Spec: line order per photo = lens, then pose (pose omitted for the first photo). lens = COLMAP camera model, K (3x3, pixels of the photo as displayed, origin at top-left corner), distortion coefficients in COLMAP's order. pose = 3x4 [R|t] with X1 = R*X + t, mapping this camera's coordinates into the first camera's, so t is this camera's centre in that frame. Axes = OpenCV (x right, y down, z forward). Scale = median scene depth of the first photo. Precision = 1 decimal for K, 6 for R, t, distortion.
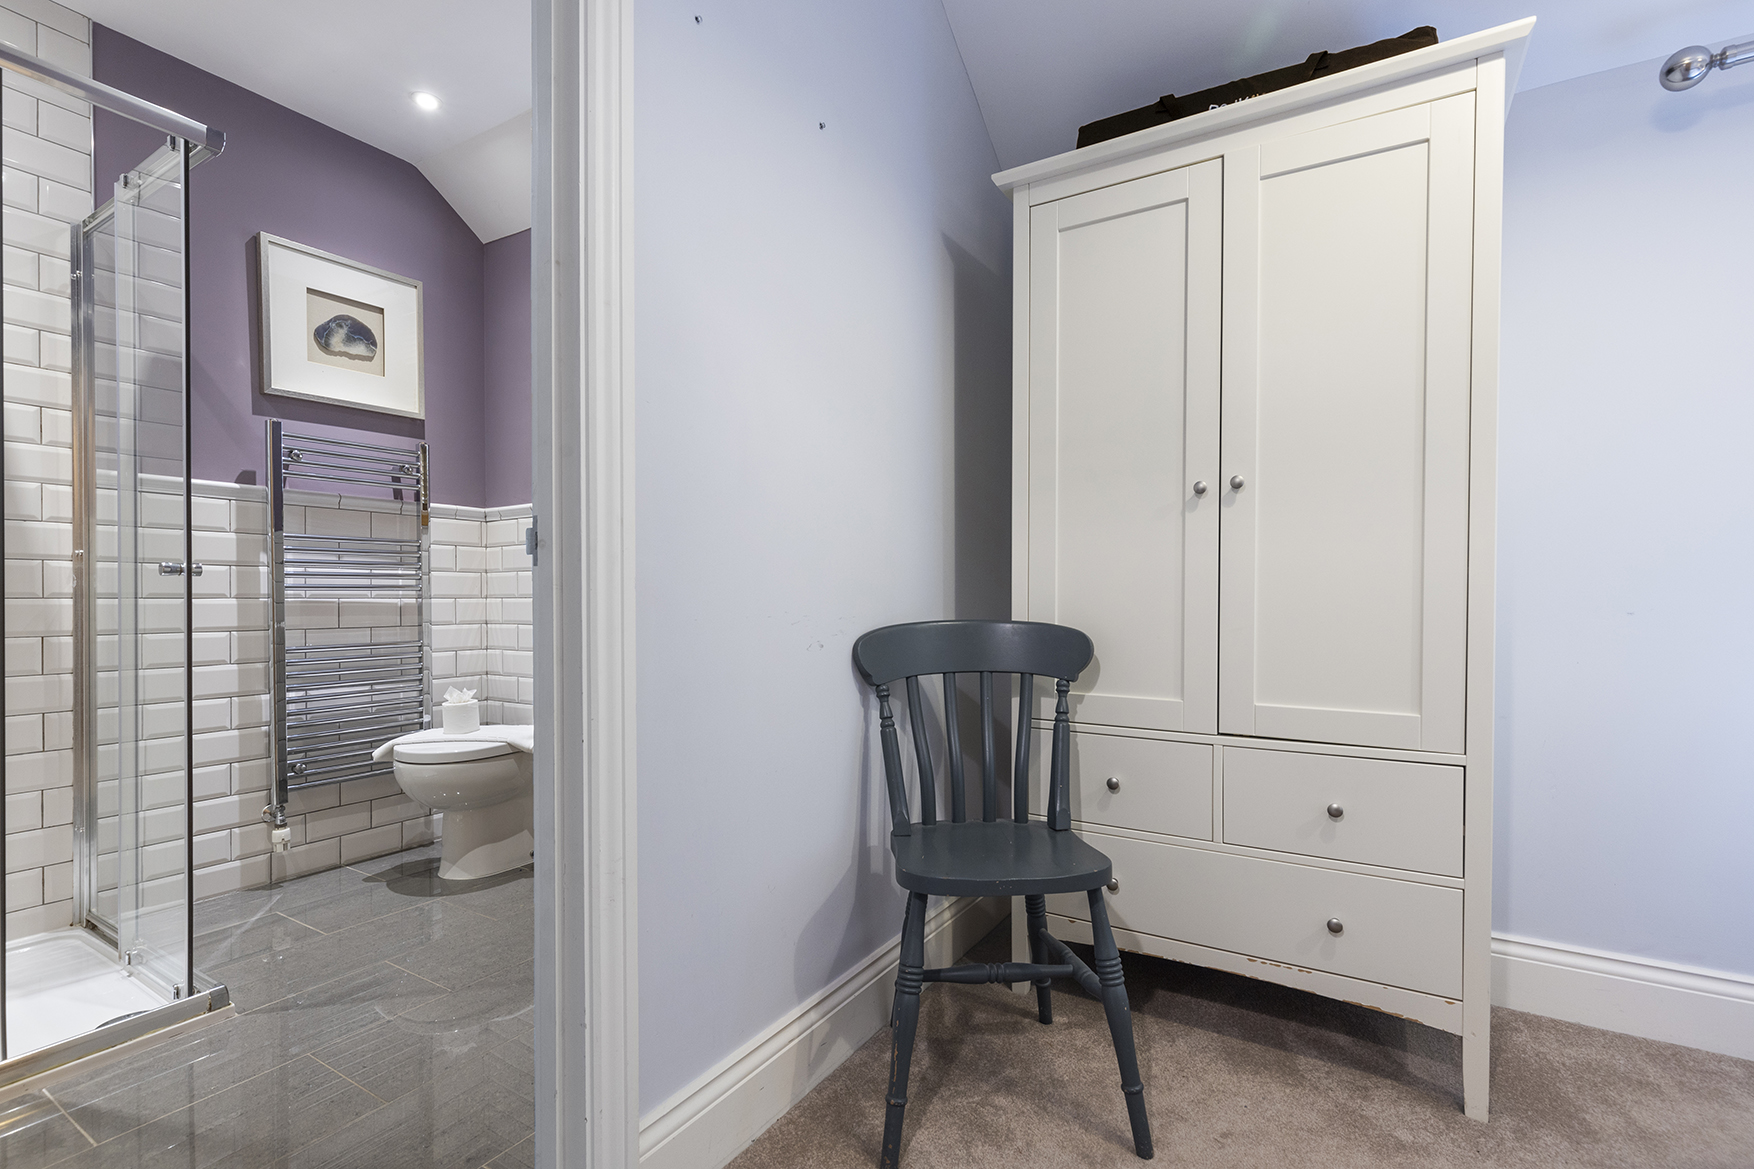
lens RADIAL K [[797.3, 0, 884.7], [0, 797.3, 604.8], [0, 0, 1]] dist [0.001699, -0.000193]
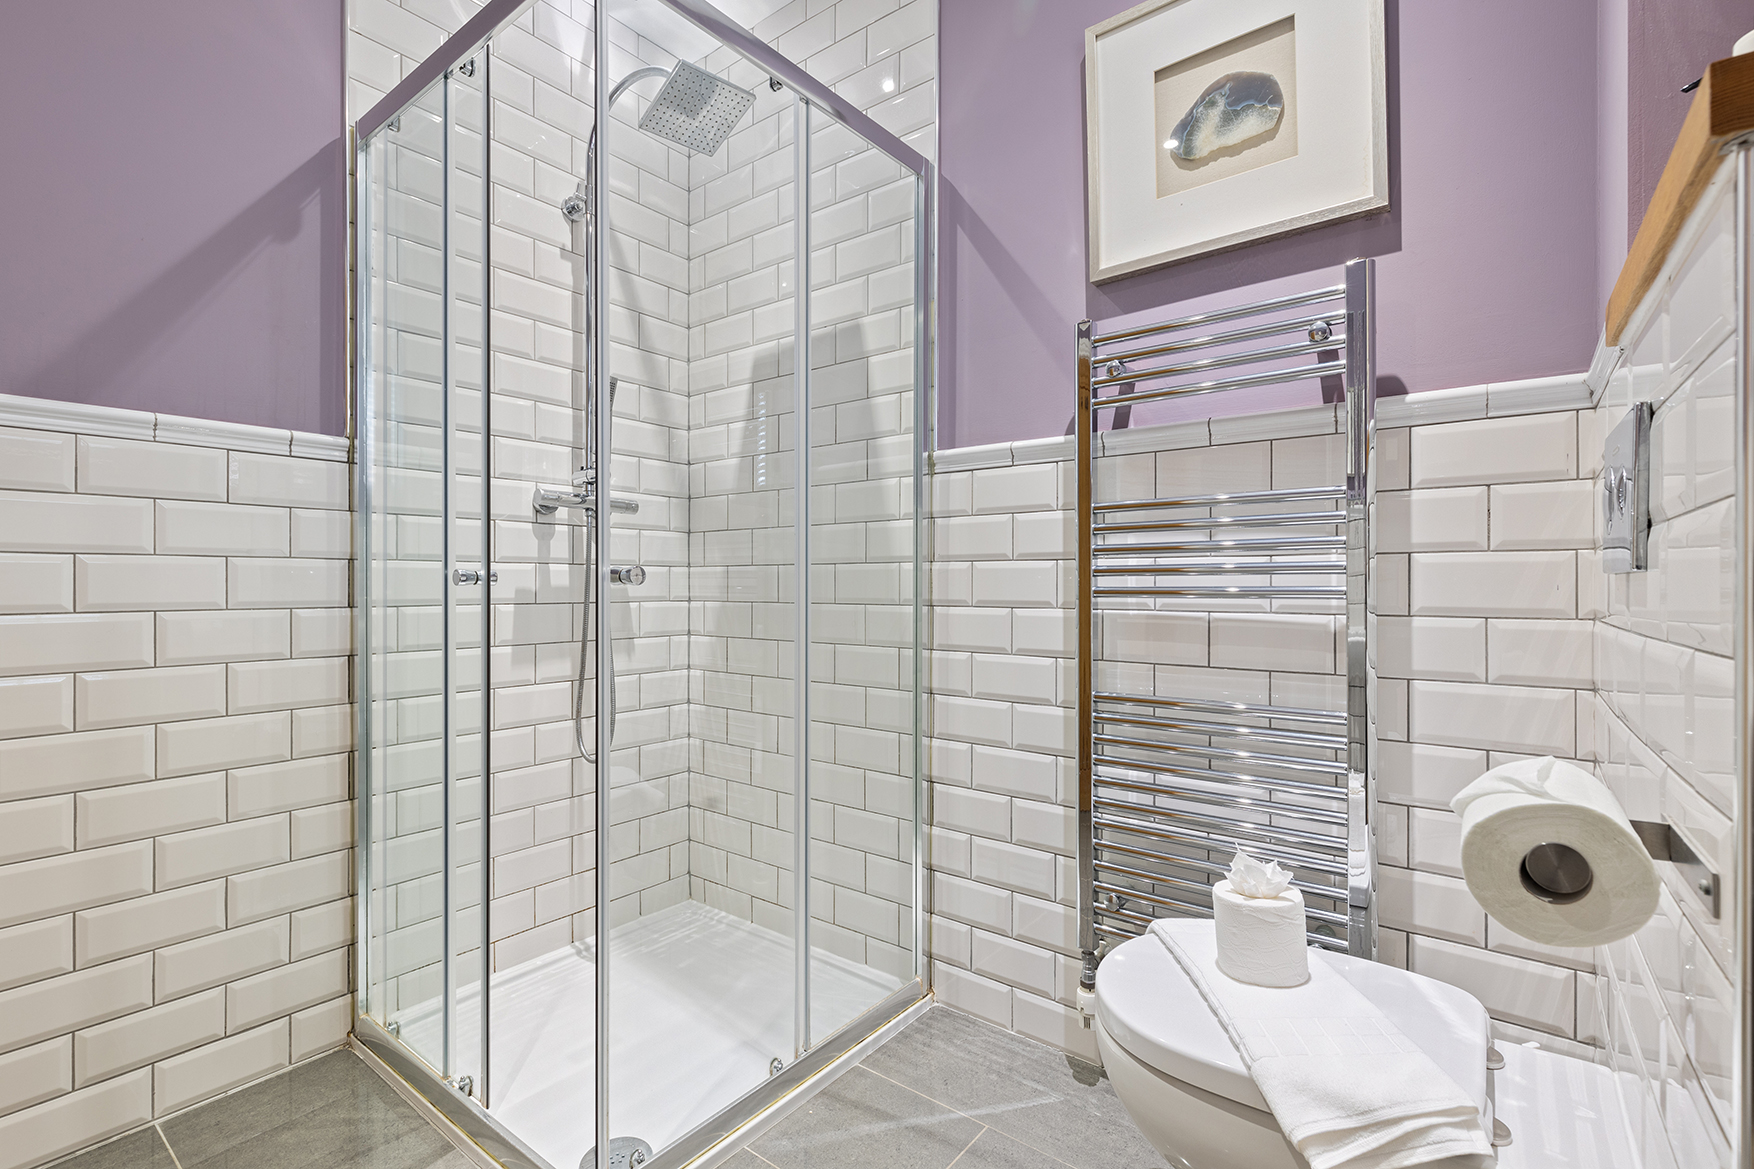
lens RADIAL K [[790.9, 0, 877.0], [0, 790.9, 584.5], [0, 0, 1]] dist [-0.000049, -0.000321]
pose [[-0.115121, 0.001109, -0.993351, -0.137510], [-0.008473, 0.999962, 0.002098, -0.027703], [0.993315, 0.008659, -0.115107, 0.897781]]
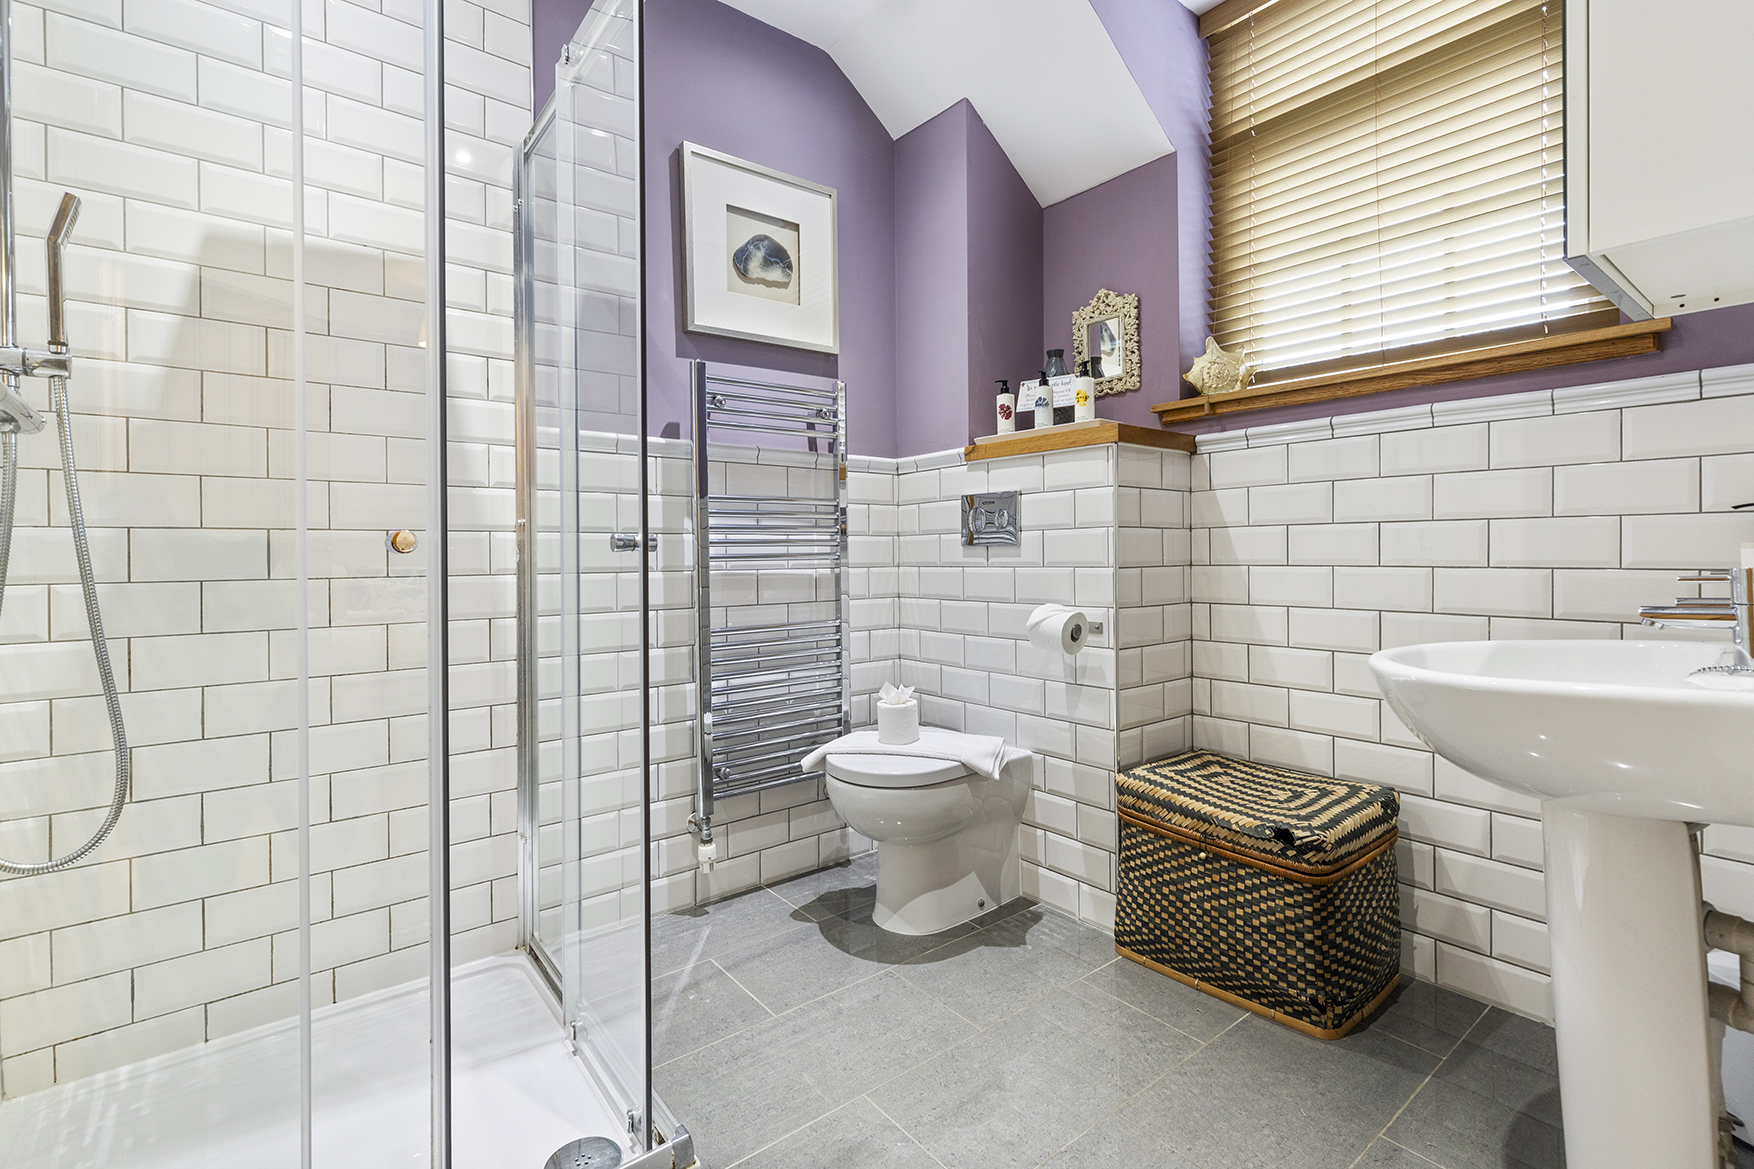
lens RADIAL K [[791.3, 0, 878.5], [0, 791.3, 558.0], [0, 0, 1]] dist [0.002405, -0.000912]
pose [[0.937120, -0.004667, -0.348977, -0.289293], [0.004093, 0.999989, -0.002383, -0.019188], [0.348984, 0.000805, 0.937128, 0.275506]]
